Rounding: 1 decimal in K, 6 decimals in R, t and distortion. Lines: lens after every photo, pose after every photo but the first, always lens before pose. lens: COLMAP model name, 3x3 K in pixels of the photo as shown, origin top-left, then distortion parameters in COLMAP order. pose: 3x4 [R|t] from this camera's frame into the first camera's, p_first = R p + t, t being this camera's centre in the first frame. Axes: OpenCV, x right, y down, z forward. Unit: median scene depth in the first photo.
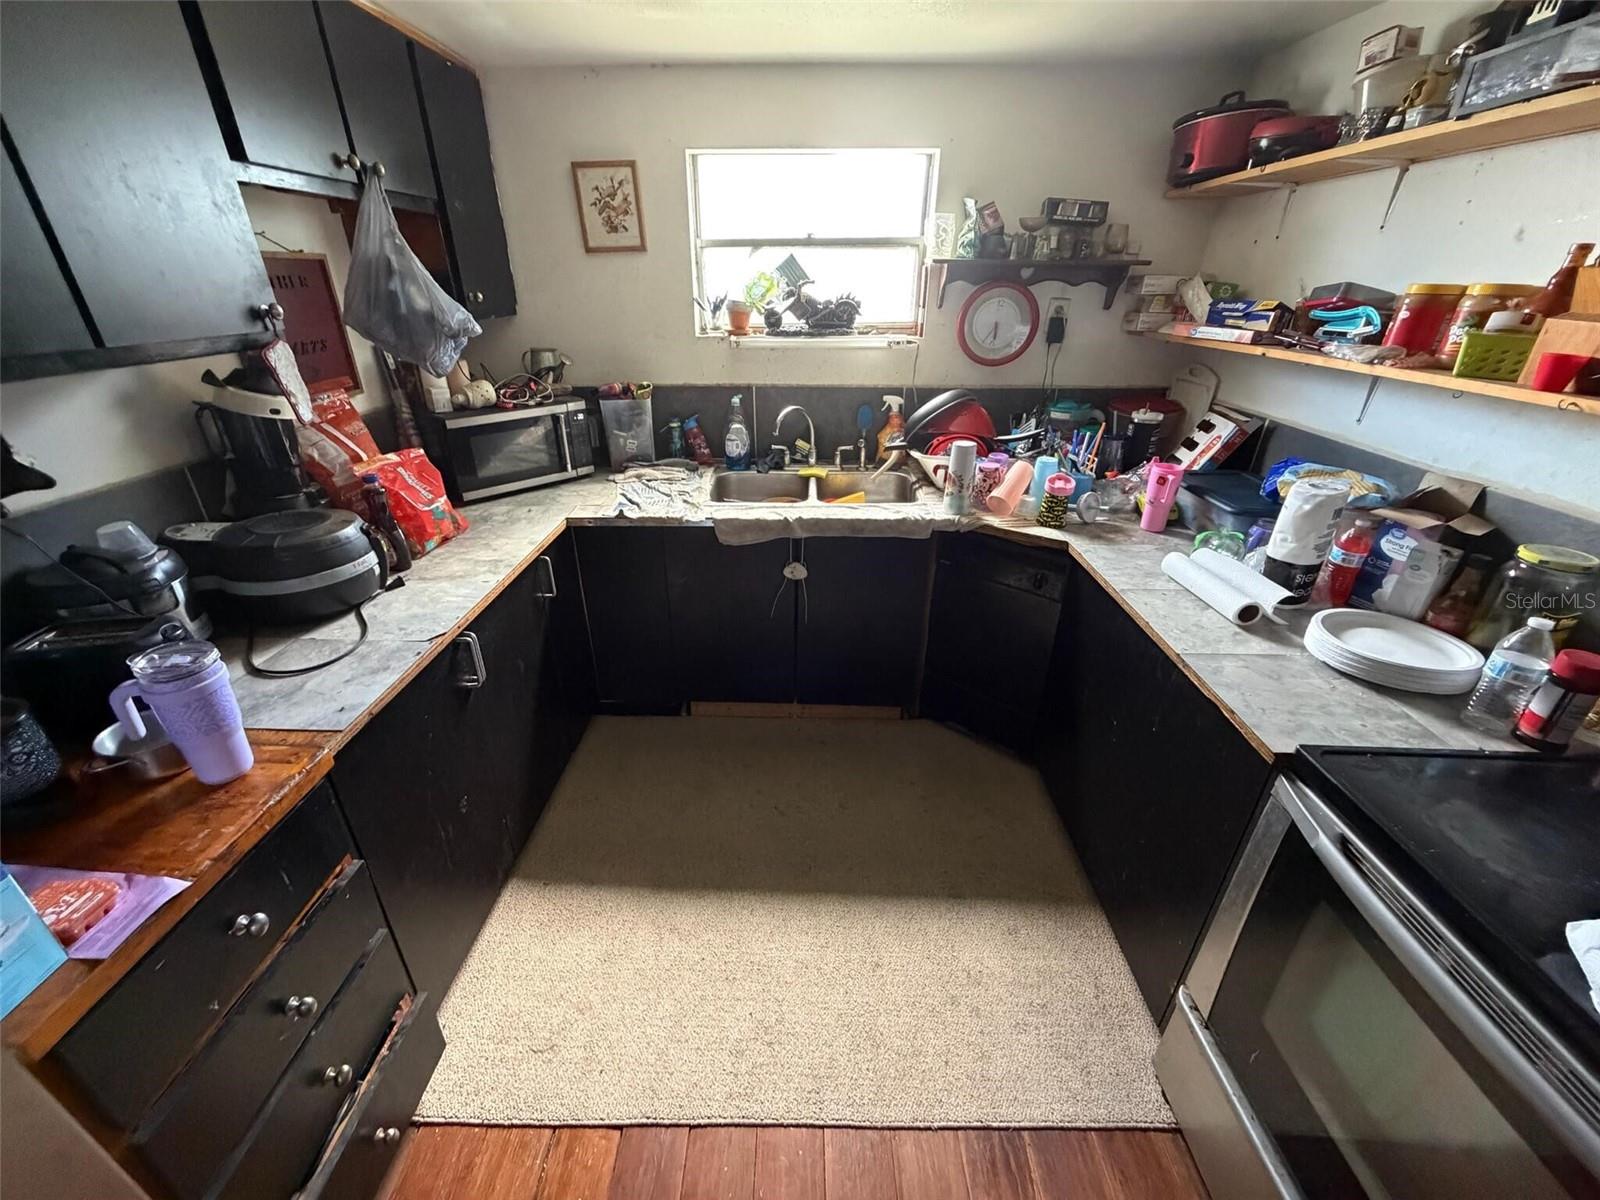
lens RADIAL K [[642.5, 0, 798.3], [0, 642.5, 602.1], [0, 0, 1]] dist [-0.000256, 0.000498]
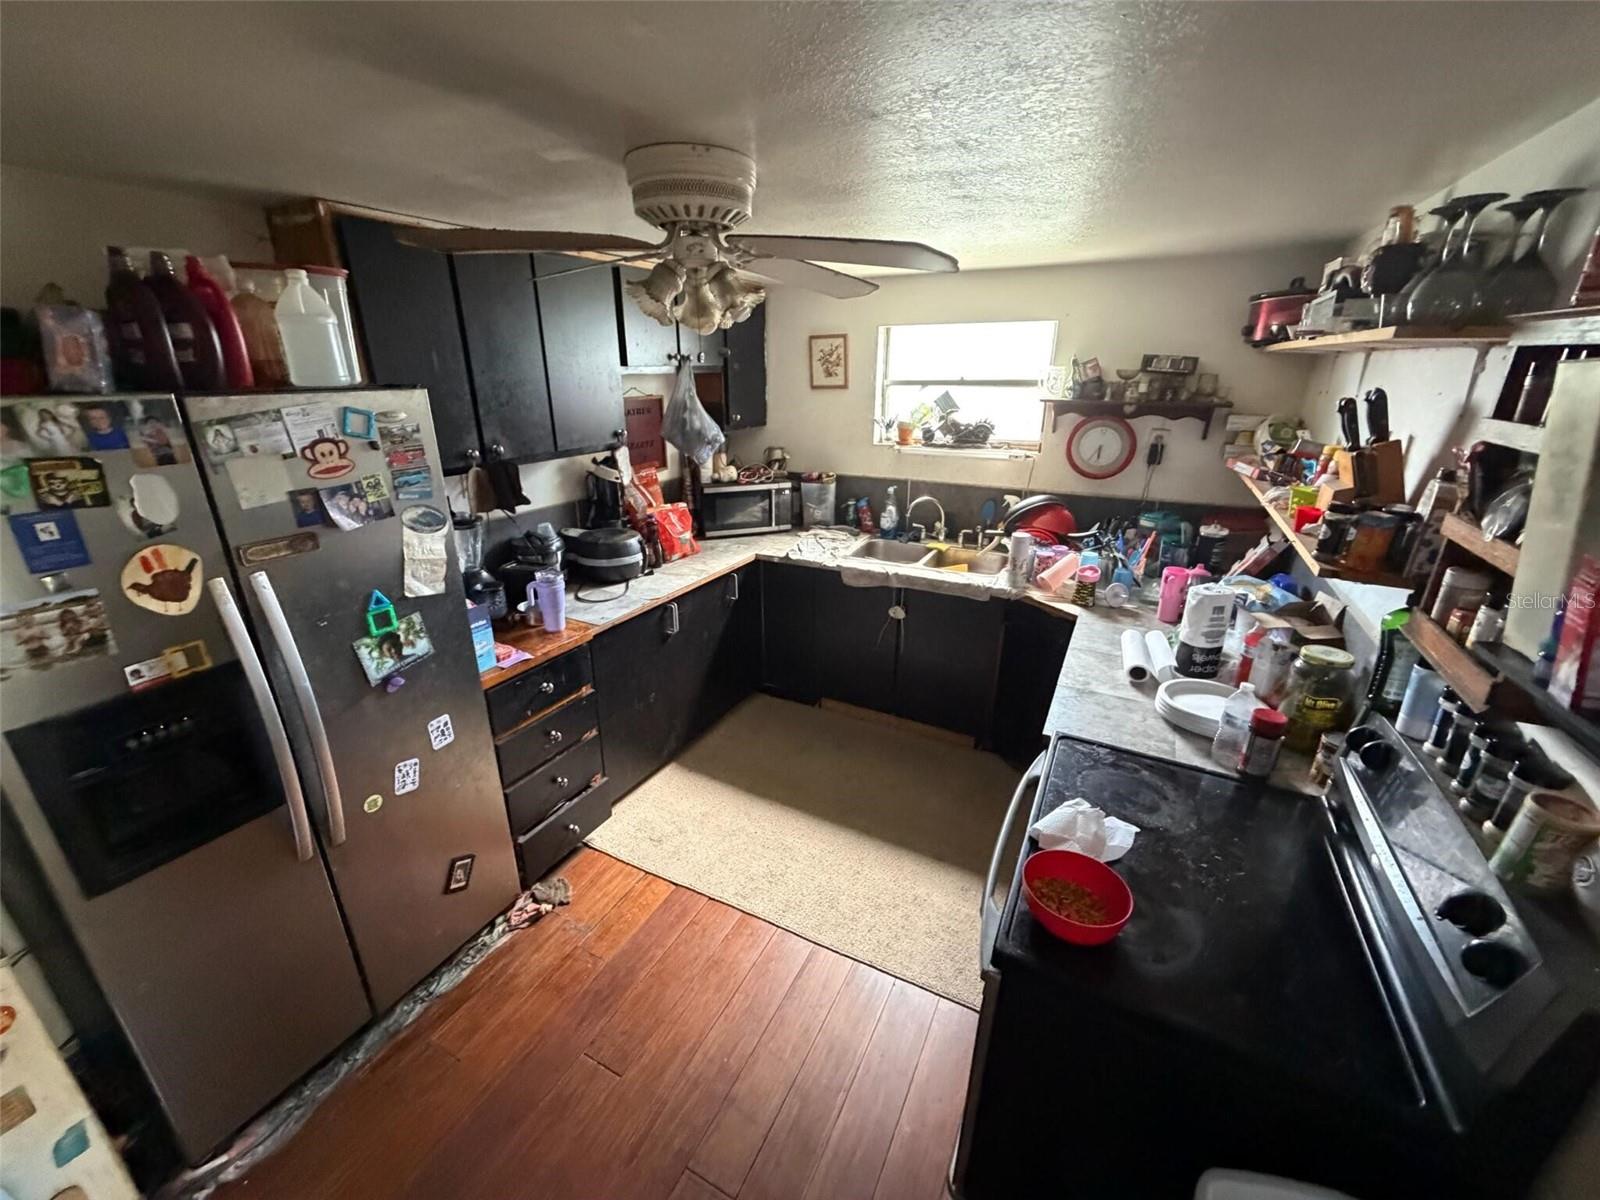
lens RADIAL K [[642.5, 0, 797.5], [0, 642.5, 601.0], [0, 0, 1]] dist [-0.000256, 0.000498]
pose [[0.894704, 0.151281, -0.420260, 0.415878], [-0.198600, 0.977510, -0.070932, 0.074674], [0.400078, 0.146927, 0.904627, -0.372677]]
